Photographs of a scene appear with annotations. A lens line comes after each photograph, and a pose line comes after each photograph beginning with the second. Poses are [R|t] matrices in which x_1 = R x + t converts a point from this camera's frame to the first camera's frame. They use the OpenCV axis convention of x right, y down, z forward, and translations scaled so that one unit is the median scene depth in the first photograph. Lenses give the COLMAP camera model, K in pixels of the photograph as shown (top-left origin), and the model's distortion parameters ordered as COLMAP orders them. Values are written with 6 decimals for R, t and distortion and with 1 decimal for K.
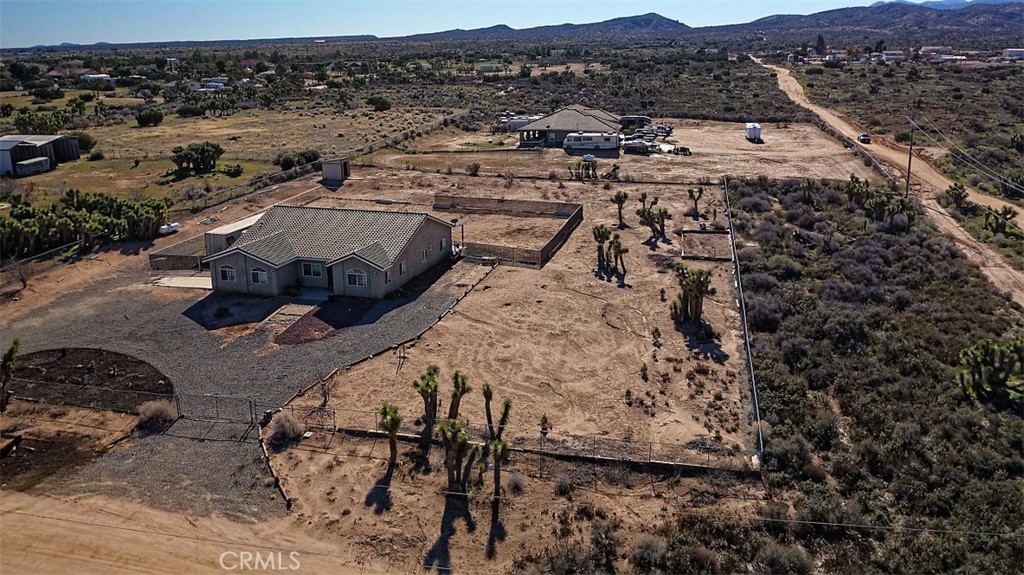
lens RADIAL K [[816.0, 0, 509.1], [0, 816.0, 285.3], [0, 0, 1]] dist [-0.038367, 0.000771]
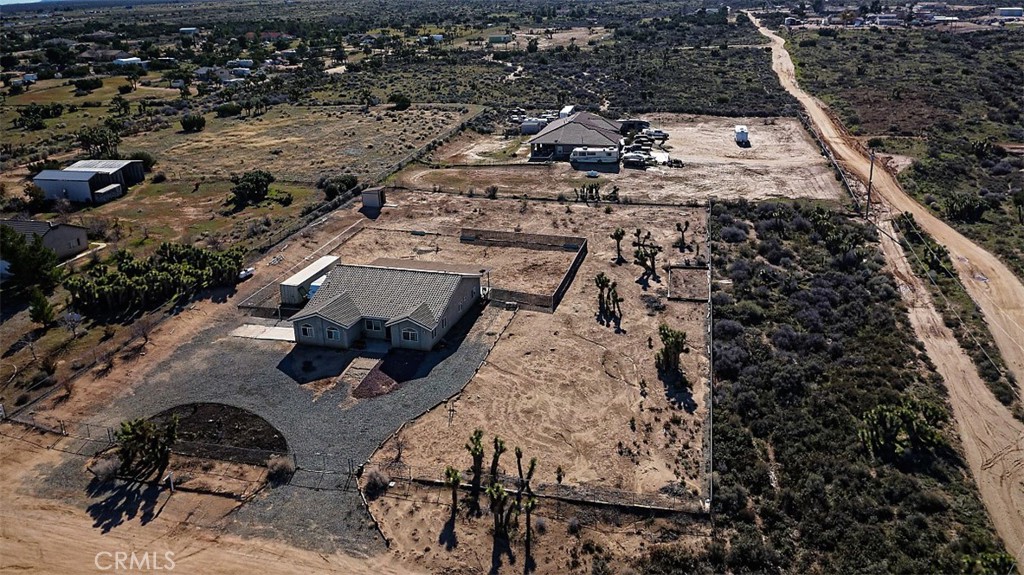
lens RADIAL K [[793.1, 0, 512.0], [0, 793.1, 287.5], [0, 0, 1]] dist [-0.036036, -0.003146]
pose [[0.999926, -0.010396, -0.006359, -0.018182], [0.010870, 0.996753, 0.079783, -0.178403], [0.005509, -0.079846, 0.996792, -0.229106]]
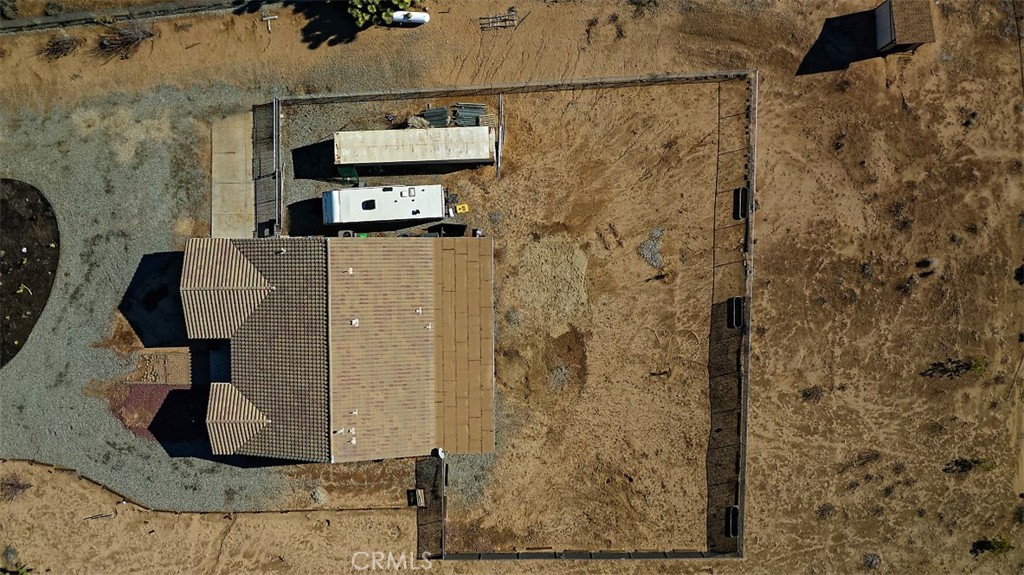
lens RADIAL K [[816.0, 0, 509.1], [0, 816.0, 285.3], [0, 0, 1]] dist [-0.038367, 0.000771]
pose [[0.289410, 0.956818, 0.027227, -0.255923], [-0.239684, 0.044900, 0.969812, -0.976858], [0.926711, -0.287199, 0.242329, 1.115497]]
